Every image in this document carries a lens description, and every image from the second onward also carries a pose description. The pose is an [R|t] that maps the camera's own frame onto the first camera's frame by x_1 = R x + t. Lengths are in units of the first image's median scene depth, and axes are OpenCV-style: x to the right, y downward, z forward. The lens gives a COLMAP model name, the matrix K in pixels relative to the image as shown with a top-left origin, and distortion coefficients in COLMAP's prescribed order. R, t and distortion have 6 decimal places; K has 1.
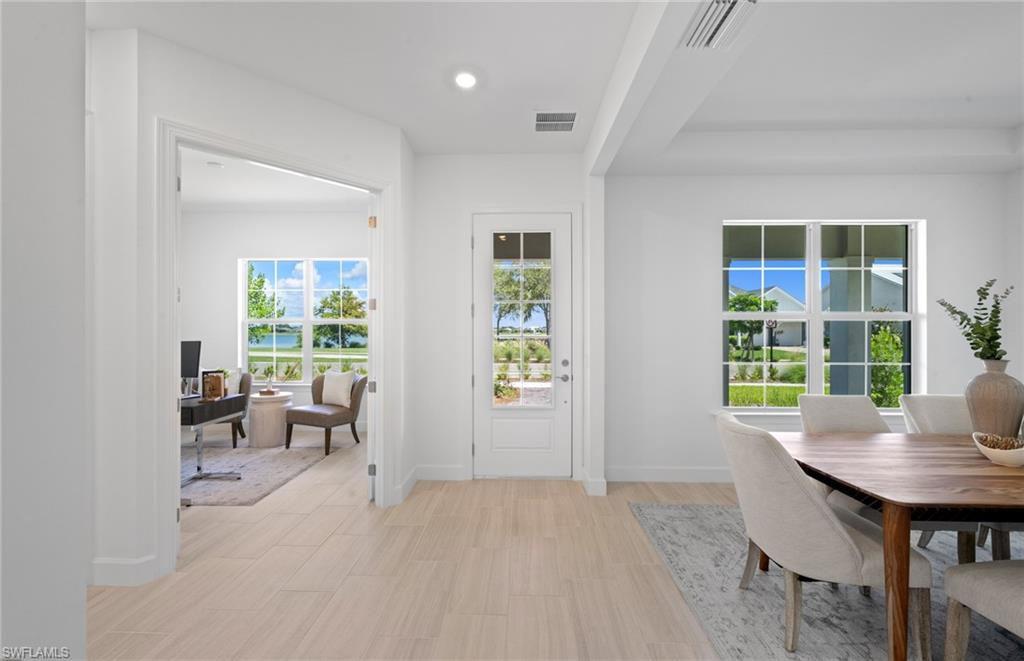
lens RADIAL K [[406.1, 0, 509.7], [0, 406.1, 332.0], [0, 0, 1]] dist [-0.001052, -0.000090]
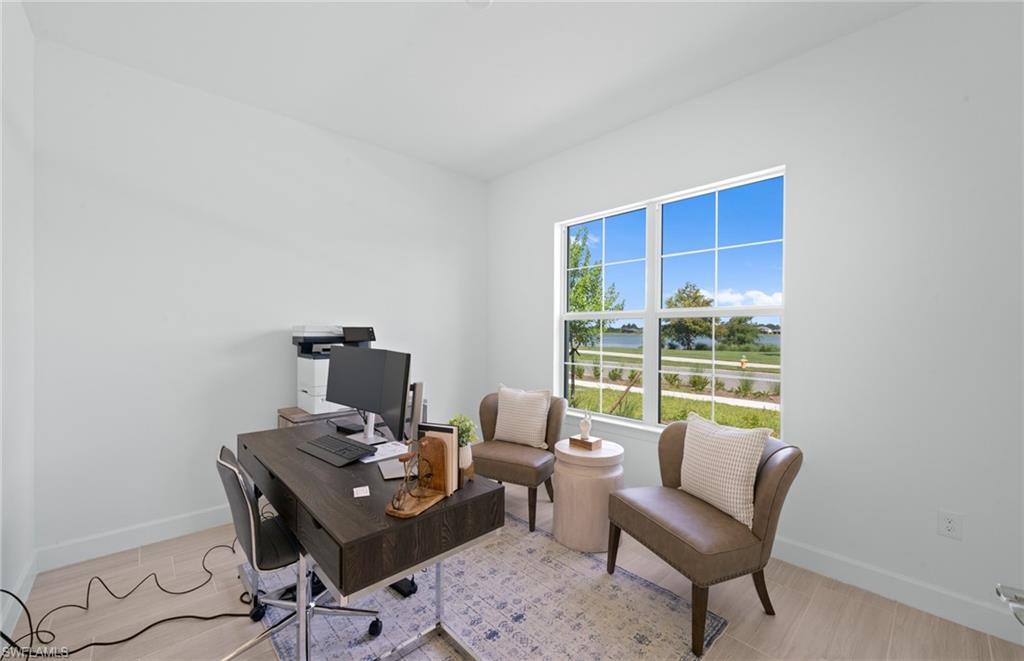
lens RADIAL K [[406.1, 0, 509.7], [0, 406.1, 332.0], [0, 0, 1]] dist [-0.001052, -0.000090]
pose [[0.696570, 0.006033, -0.717464, -0.265058], [-0.007538, 0.999971, 0.001090, -0.000785], [0.717449, 0.004649, 0.696595, 0.533833]]
